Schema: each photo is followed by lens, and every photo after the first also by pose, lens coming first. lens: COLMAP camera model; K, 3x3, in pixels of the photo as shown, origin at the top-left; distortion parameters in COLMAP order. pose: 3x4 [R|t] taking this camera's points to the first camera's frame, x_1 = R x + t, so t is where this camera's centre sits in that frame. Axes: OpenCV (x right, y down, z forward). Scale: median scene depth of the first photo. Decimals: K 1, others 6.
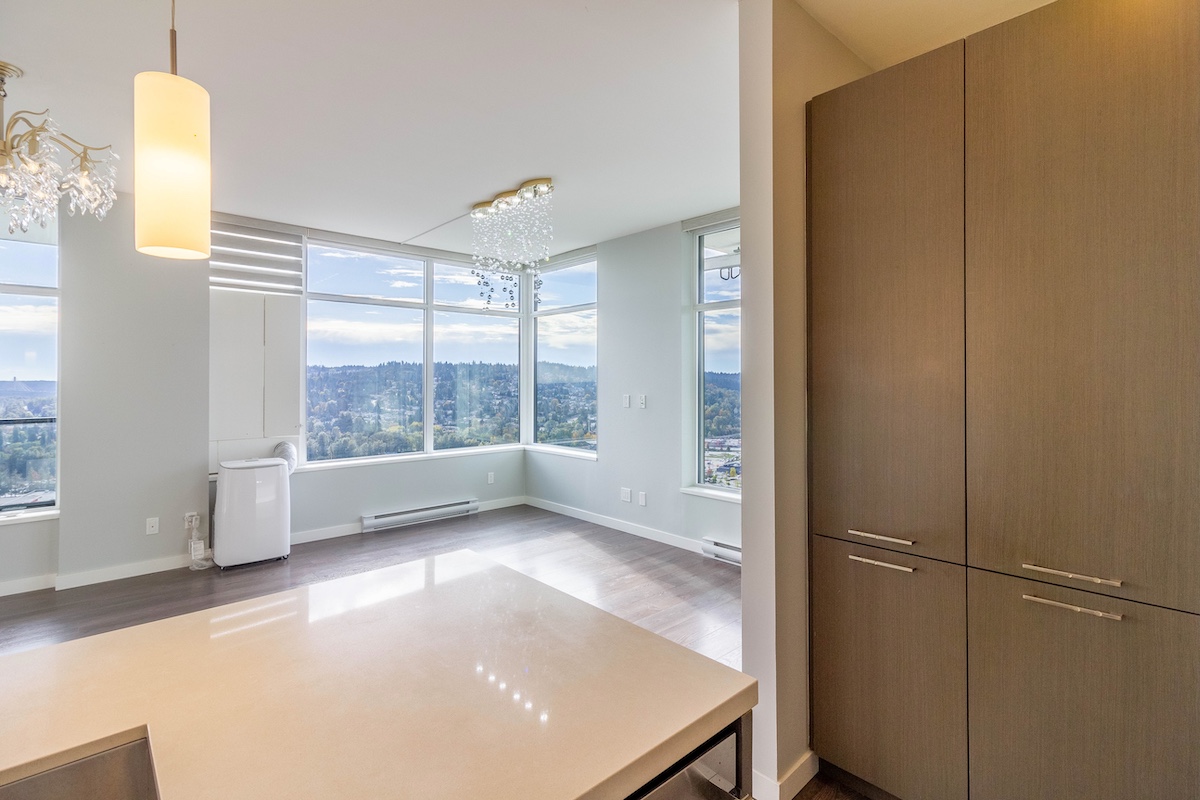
lens RADIAL K [[568.1, 0, 578.4], [0, 568.1, 375.3], [0, 0, 1]] dist [0.000975, -0.000034]
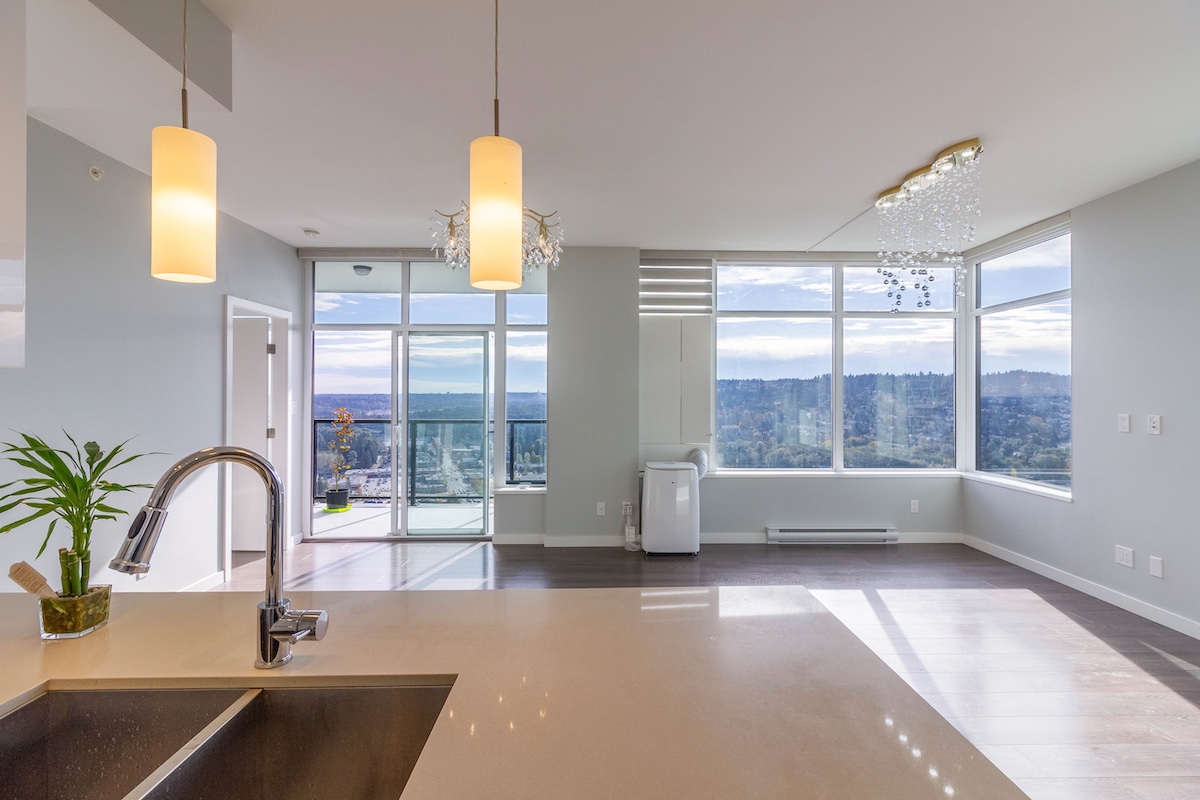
lens RADIAL K [[560.1, 0, 602.4], [0, 560.1, 388.4], [0, 0, 1]] dist [0.005000, 0.000683]
pose [[0.765162, -0.002897, -0.643832, 0.038237], [0.003073, 0.999995, -0.000847, 0.000381], [0.643831, -0.001330, 0.765167, 0.046108]]
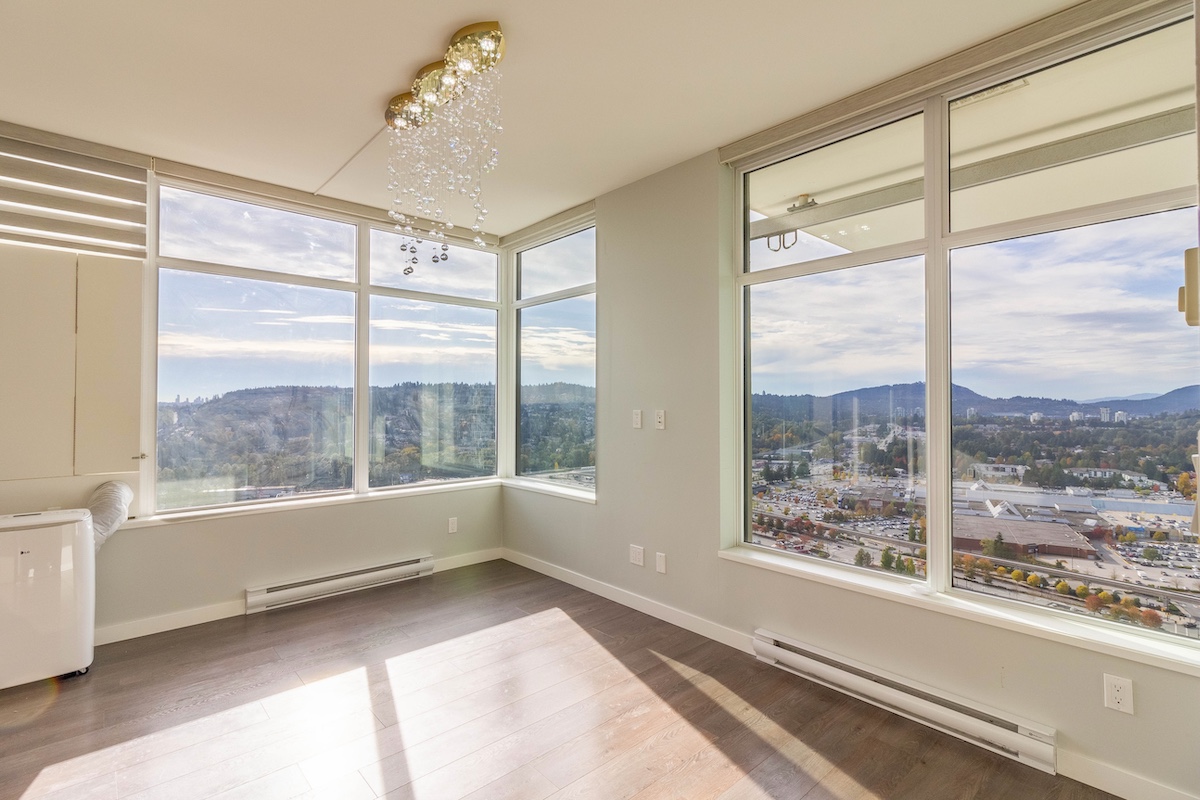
lens RADIAL K [[560.1, 0, 606.8], [0, 560.1, 395.6], [0, 0, 1]] dist [0.005000, 0.000683]
pose [[0.999761, -0.000215, 0.021850, 0.032893], [0.000253, 0.999998, -0.001726, 0.018017], [-0.021849, 0.001731, 0.999760, 0.317724]]
